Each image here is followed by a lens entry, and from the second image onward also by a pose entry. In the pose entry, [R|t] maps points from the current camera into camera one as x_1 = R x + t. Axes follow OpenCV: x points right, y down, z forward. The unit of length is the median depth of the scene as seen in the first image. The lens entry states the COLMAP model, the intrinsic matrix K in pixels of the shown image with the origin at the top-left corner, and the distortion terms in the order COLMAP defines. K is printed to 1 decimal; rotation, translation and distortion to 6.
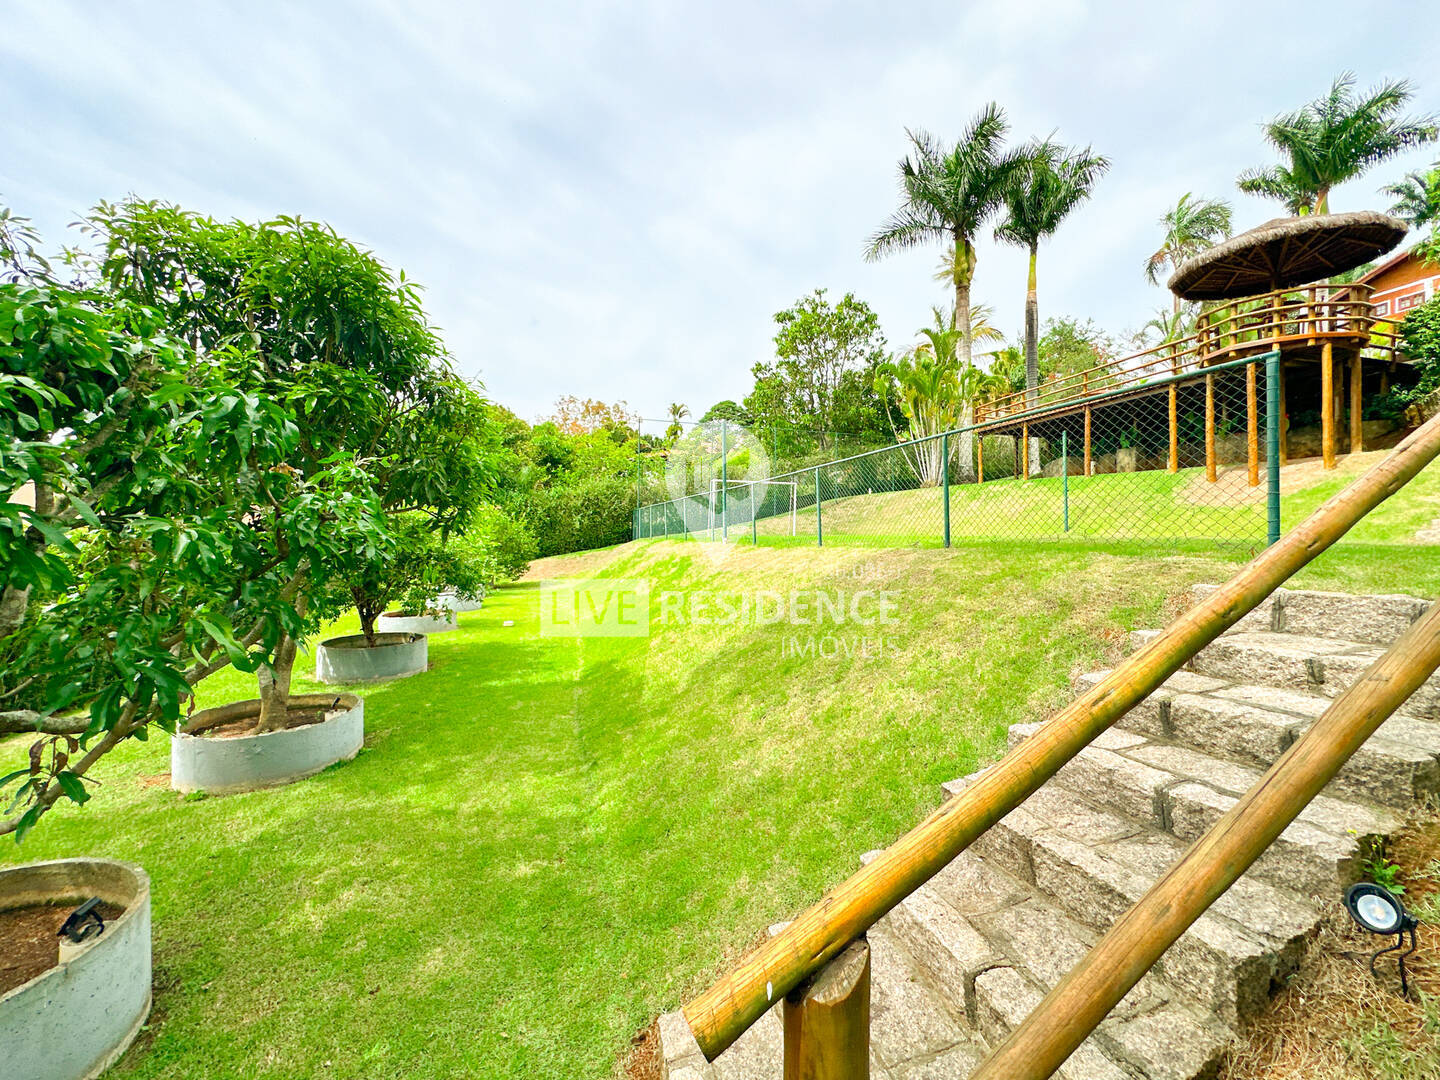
lens RADIAL K [[603.7, 0, 720.7], [0, 603.7, 533.7], [0, 0, 1]] dist [0.001758, 0.000132]
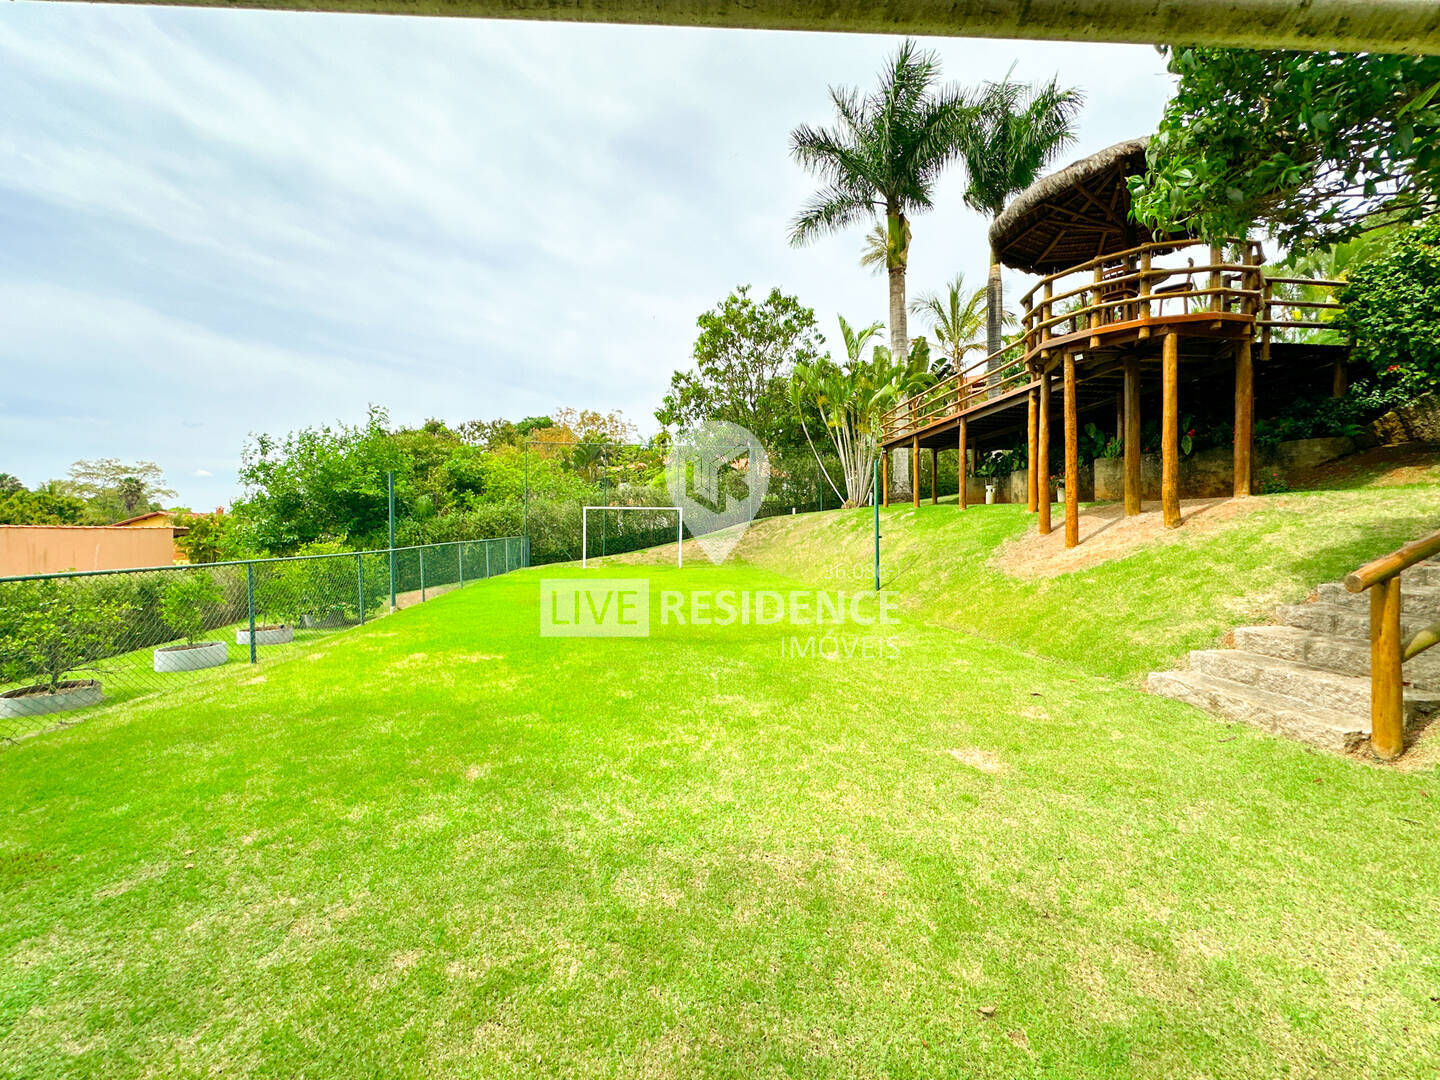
lens RADIAL K [[585.3, 0, 724.9], [0, 585.3, 534.0], [0, 0, 1]] dist [-0.001500, -0.000221]
pose [[0.980205, -0.001412, -0.197981, 0.332284], [0.005508, 0.999782, 0.020143, -0.057595], [0.197910, -0.020835, 0.979999, 0.144029]]
